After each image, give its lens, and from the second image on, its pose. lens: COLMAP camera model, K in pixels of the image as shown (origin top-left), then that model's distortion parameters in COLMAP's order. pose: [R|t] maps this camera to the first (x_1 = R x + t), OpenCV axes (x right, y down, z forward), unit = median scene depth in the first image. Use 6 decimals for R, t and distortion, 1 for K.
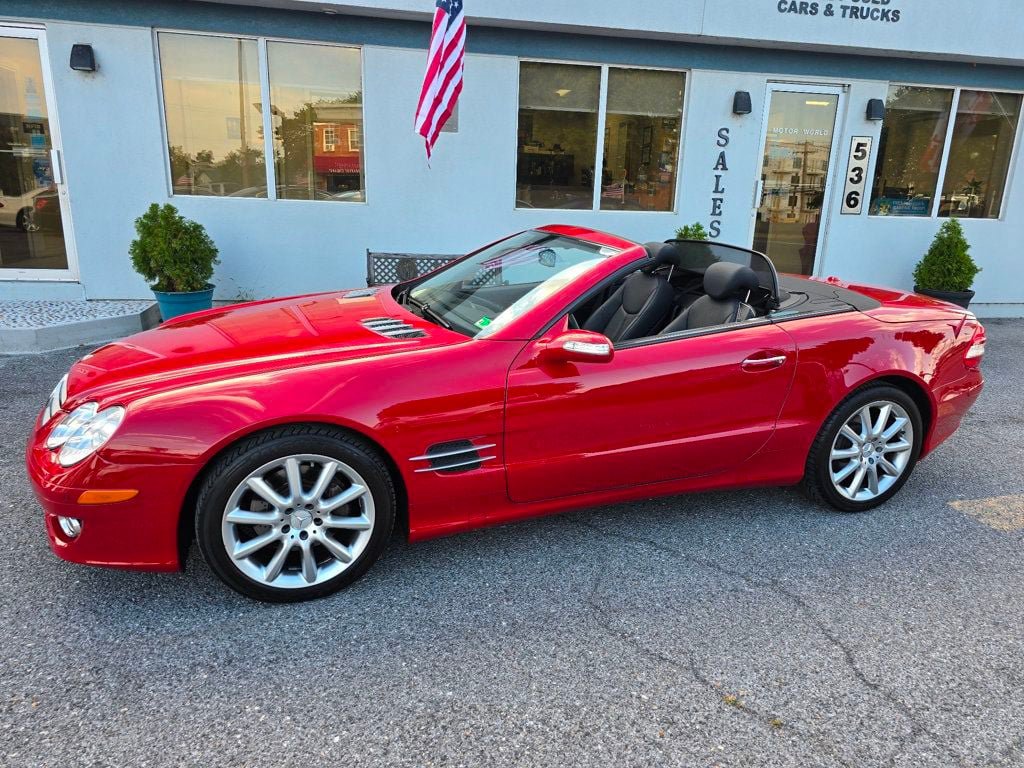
lens RADIAL K [[669.1, 0, 512.4], [0, 669.1, 398.6], [0, 0, 1]] dist [0.014030, 0.002400]
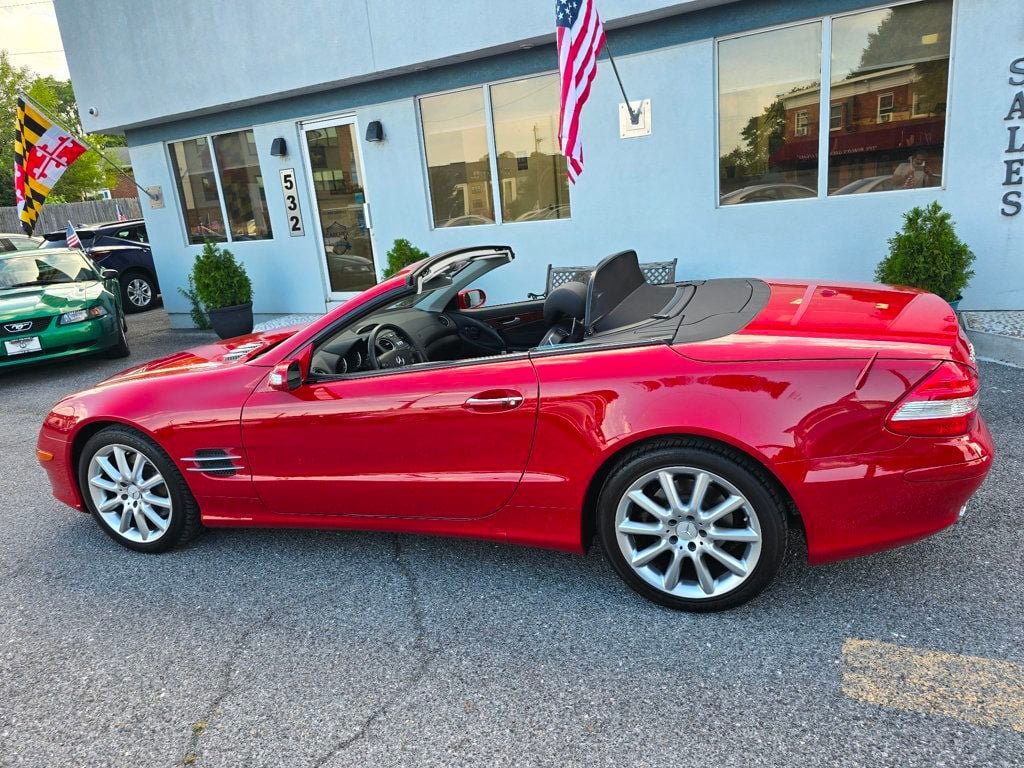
lens RADIAL K [[688.5, 0, 519.4], [0, 688.5, 386.4], [0, 0, 1]] dist [0.049722, -0.040165]
pose [[0.773354, 0.059958, -0.631133, 0.436015], [-0.073448, 0.997288, 0.004745, -0.035828], [0.629706, 0.042686, 0.775660, 0.147674]]
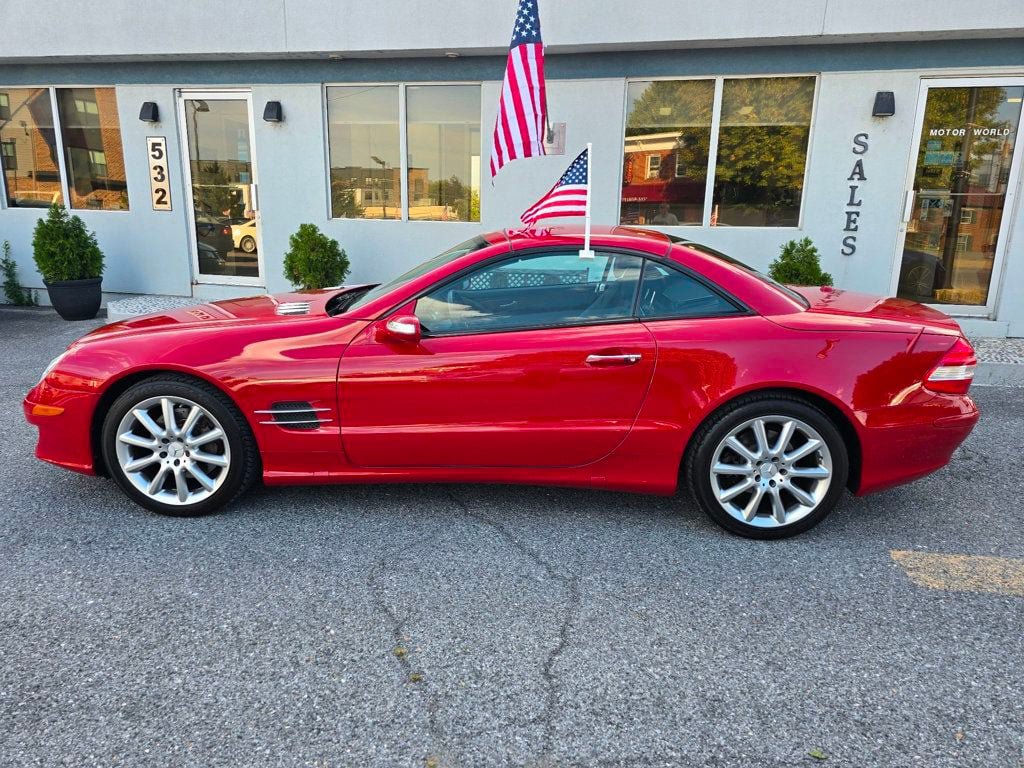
lens RADIAL K [[678.1, 0, 504.7], [0, 678.1, 383.5], [0, 0, 1]] dist [0.062247, -0.048247]
pose [[0.924137, 0.075890, -0.374447, 0.273570], [-0.102151, 0.993473, -0.050758, 0.022677], [0.368151, 0.085157, 0.925858, 0.010781]]
